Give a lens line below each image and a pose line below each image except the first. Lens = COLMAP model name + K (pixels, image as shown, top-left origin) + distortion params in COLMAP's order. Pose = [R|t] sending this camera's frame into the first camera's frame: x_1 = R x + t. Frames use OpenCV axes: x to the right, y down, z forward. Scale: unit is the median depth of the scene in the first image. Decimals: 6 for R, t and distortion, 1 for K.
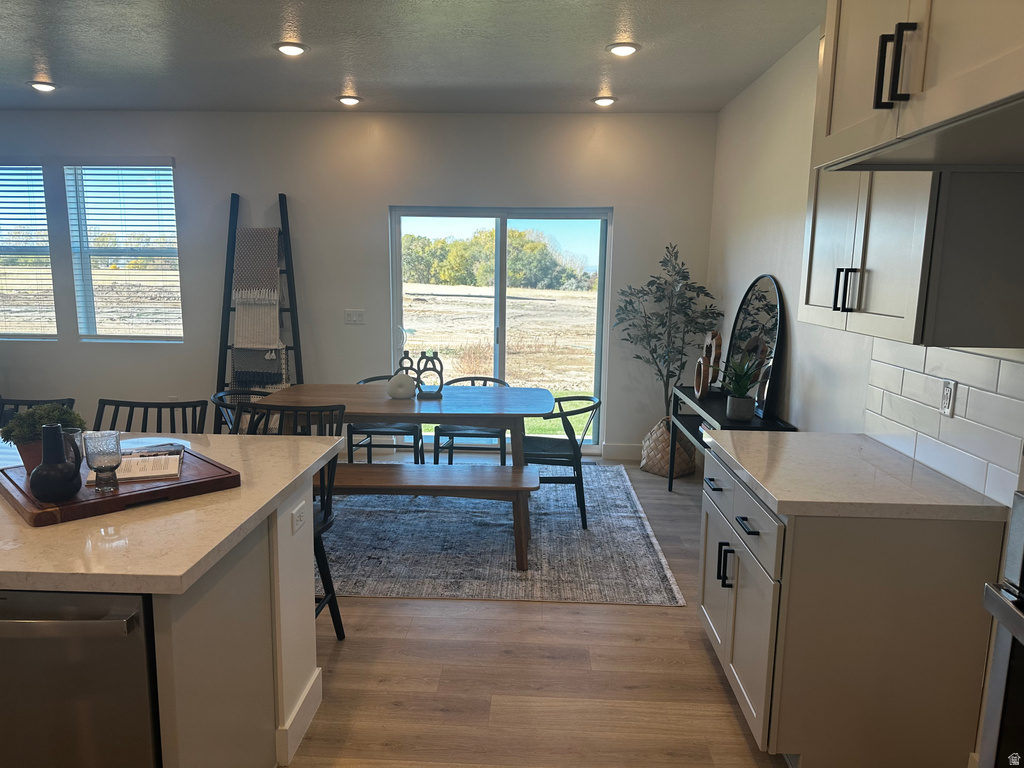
lens RADIAL K [[715.1, 0, 524.5], [0, 715.1, 389.0], [0, 0, 1]] dist [0.089499, -0.116591]
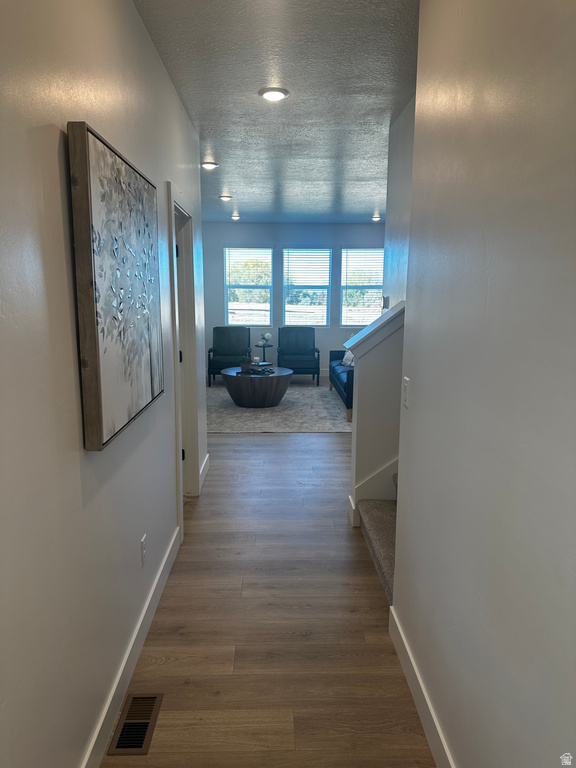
lens RADIAL K [[536.4, 0, 288.0], [0, 536.4, 384.0], [0, 0, 1]] dist [0.089499, -0.116591]
pose [[0.998566, -0.016371, 0.050963, -1.099636], [0.015977, 0.999839, 0.008130, 0.091850], [-0.051088, -0.007304, 0.998667, -0.672864]]
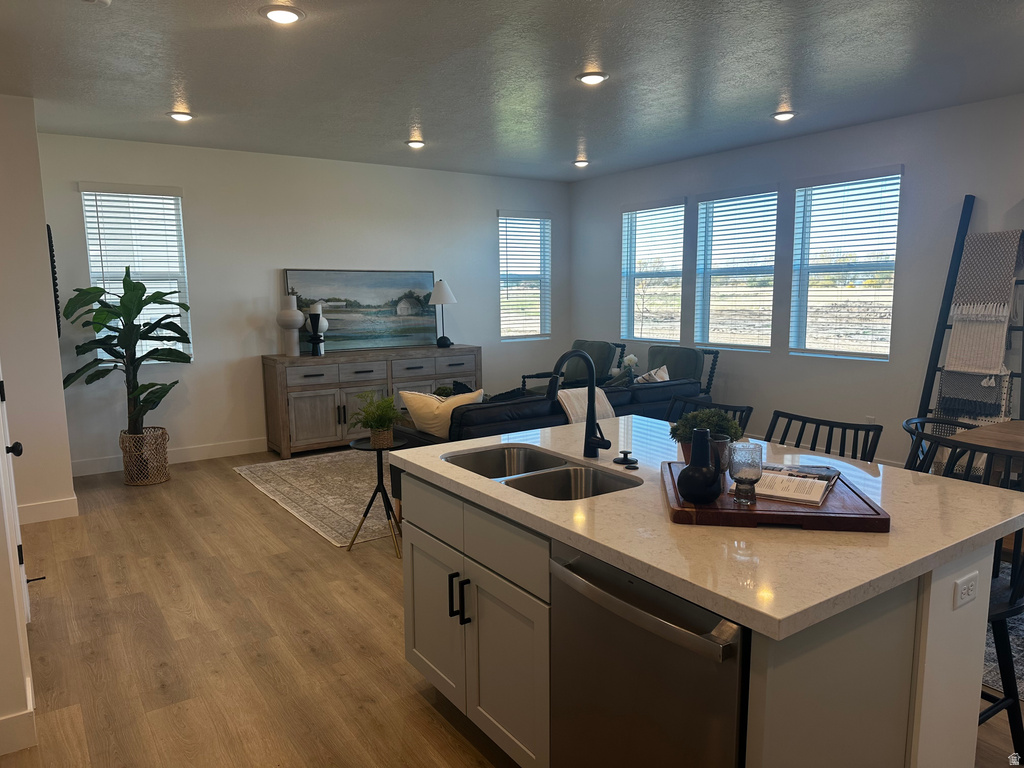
lens RADIAL K [[715.1, 0, 524.5], [0, 715.1, 389.0], [0, 0, 1]] dist [0.089499, -0.116591]
pose [[0.591991, 0.091666, -0.800714, 0.009321], [-0.112050, 0.993223, 0.030863, -0.005711], [0.798117, 0.071449, 0.598251, 0.089082]]
